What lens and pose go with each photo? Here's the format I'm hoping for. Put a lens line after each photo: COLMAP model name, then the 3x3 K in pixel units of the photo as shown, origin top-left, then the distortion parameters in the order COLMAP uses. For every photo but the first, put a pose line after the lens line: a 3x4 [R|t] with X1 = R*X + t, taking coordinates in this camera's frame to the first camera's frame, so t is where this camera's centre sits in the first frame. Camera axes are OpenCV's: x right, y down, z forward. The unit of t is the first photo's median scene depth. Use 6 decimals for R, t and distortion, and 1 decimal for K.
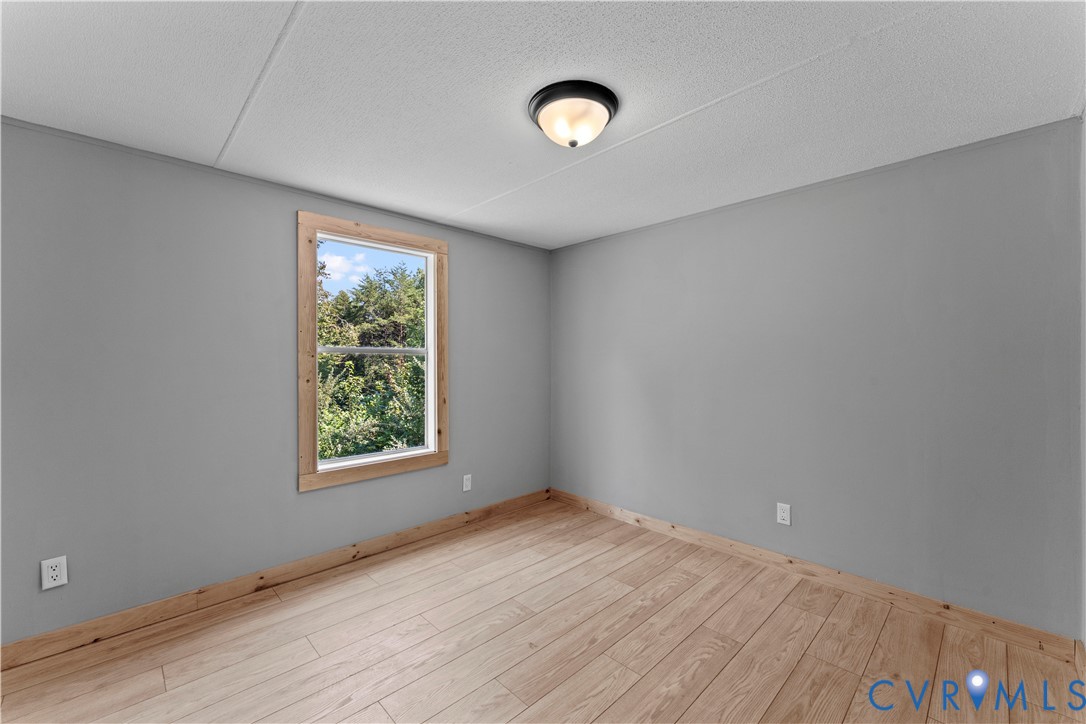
lens RADIAL K [[441.4, 0, 536.6], [0, 441.4, 356.8], [0, 0, 1]] dist [0.000232, -0.000596]
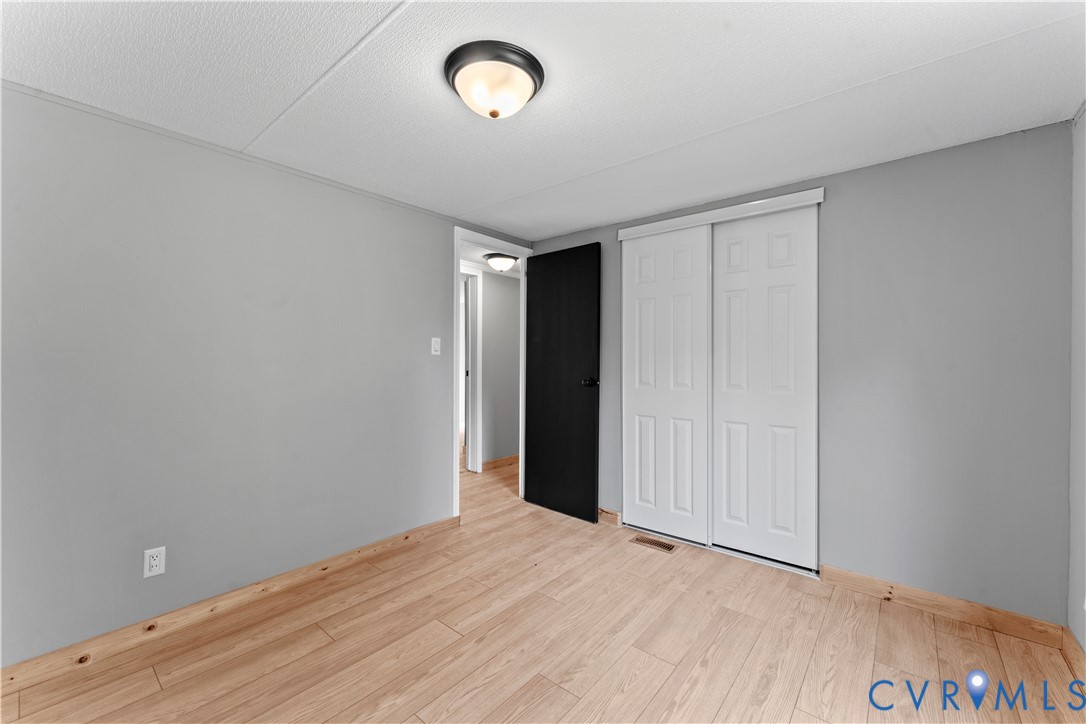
lens RADIAL K [[441.4, 0, 540.9], [0, 441.4, 360.8], [0, 0, 1]] dist [0.000232, -0.000596]
pose [[-0.993201, 0.002894, -0.116378, 0.074126], [0.003823, 0.999963, -0.007762, 0.023972], [0.116352, -0.008155, -0.993175, 1.542291]]
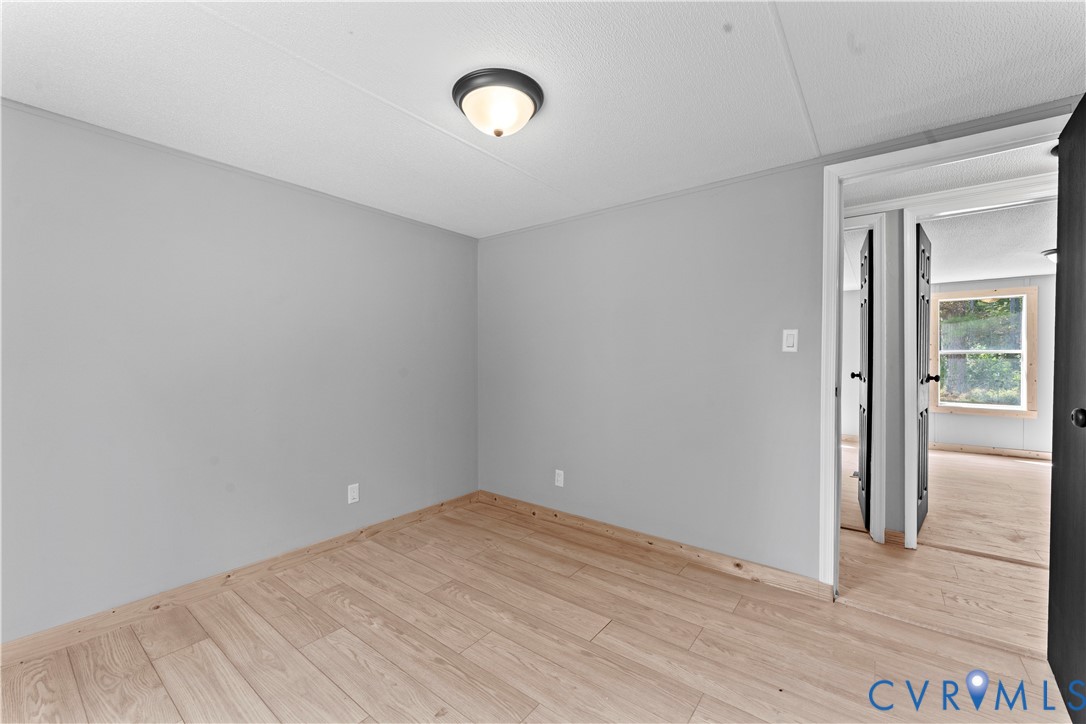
lens RADIAL K [[441.4, 0, 539.4], [0, 441.4, 360.5], [0, 0, 1]] dist [0.000232, -0.000596]
pose [[-0.148333, -0.001974, 0.988936, -0.733437], [-0.010081, 0.999949, 0.000484, 0.018666], [-0.988886, -0.009898, -0.148345, 0.854079]]
